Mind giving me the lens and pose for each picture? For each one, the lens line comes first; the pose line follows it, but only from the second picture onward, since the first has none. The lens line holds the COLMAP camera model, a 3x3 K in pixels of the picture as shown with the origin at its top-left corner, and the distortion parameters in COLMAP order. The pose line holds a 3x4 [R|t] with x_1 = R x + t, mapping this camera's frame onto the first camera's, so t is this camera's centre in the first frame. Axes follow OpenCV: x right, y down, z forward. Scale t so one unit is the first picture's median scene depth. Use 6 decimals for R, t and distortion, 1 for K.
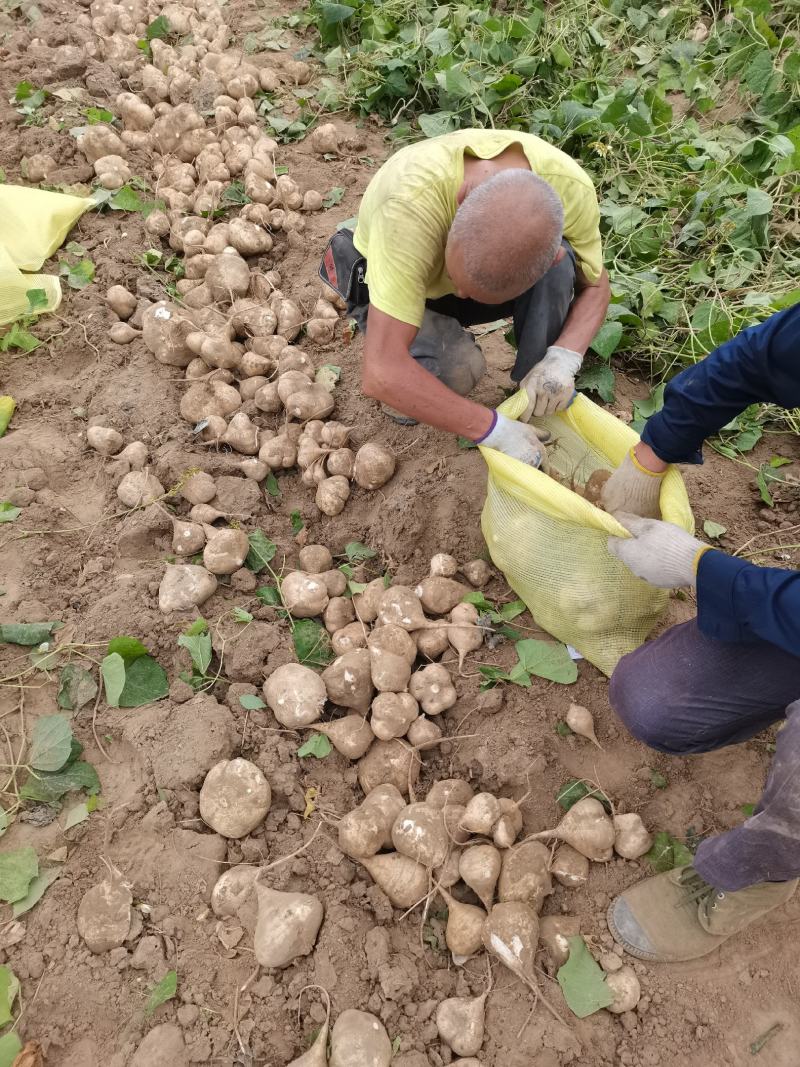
lens RADIAL K [[783.9, 0, 415.5], [0, 783.9, 532.9], [0, 0, 1]] dist [-0.002383, -0.003142]
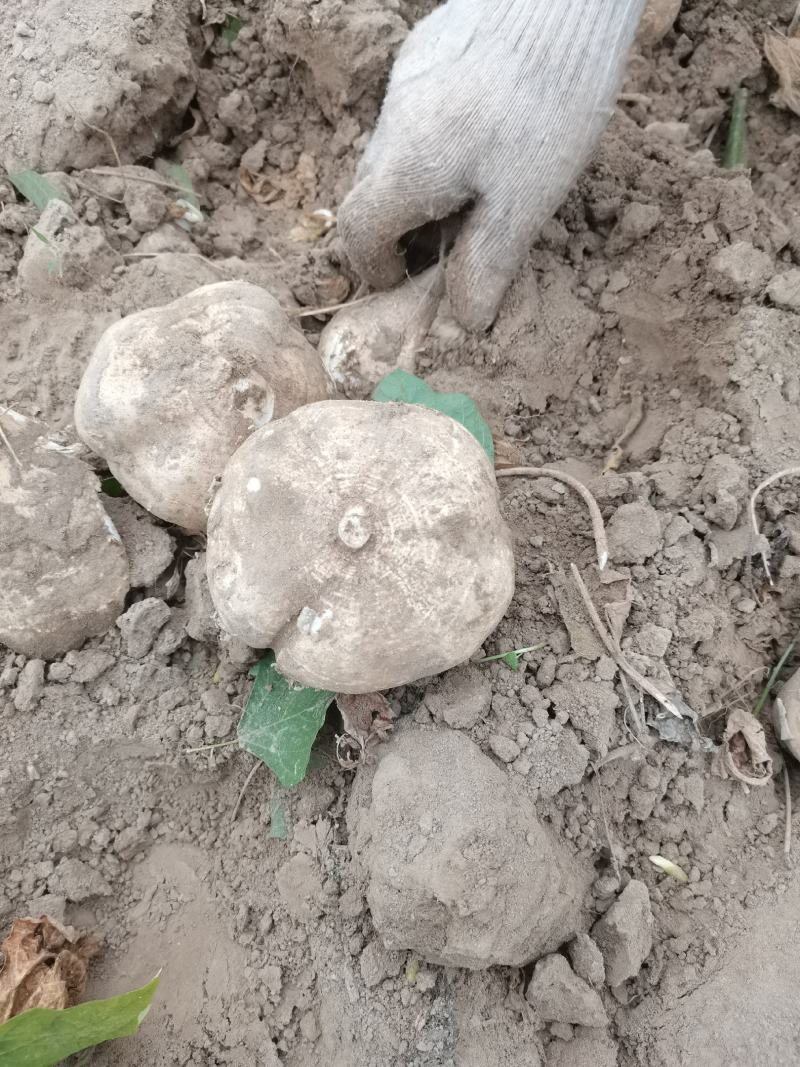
lens RADIAL K [[824.1, 0, 400.0], [0, 824.1, 533.5], [0, 0, 1]] dist [-0.003225, -0.012202]
pose [[0.935969, -0.347750, 0.055073, -0.252345], [0.284176, 0.838493, 0.464945, 0.335919], [-0.207863, -0.419524, 0.883625, 0.611354]]
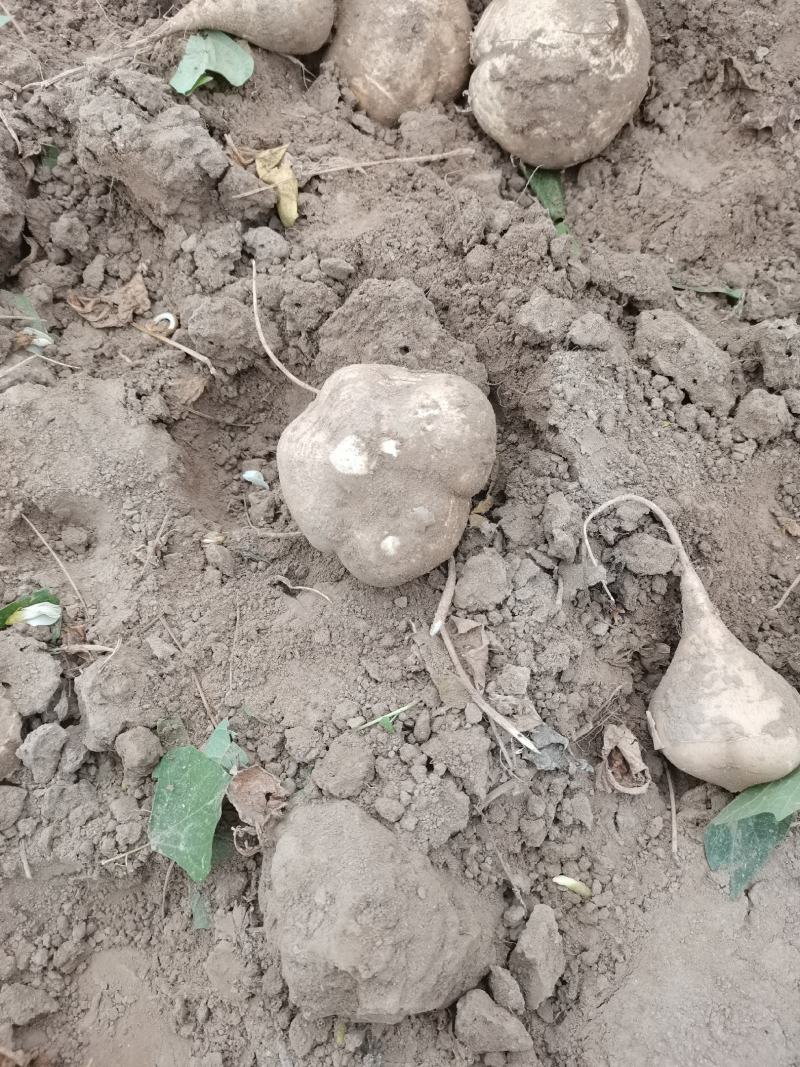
lens RADIAL K [[817.5, 0, 400.0], [0, 817.5, 533.5], [0, 0, 1]] dist [0.014623, -0.034904]
pose [[0.857625, -0.505651, 0.093791, -0.207026], [0.411701, 0.784346, 0.464008, 0.323630], [-0.308191, -0.359331, 0.880852, 0.595175]]
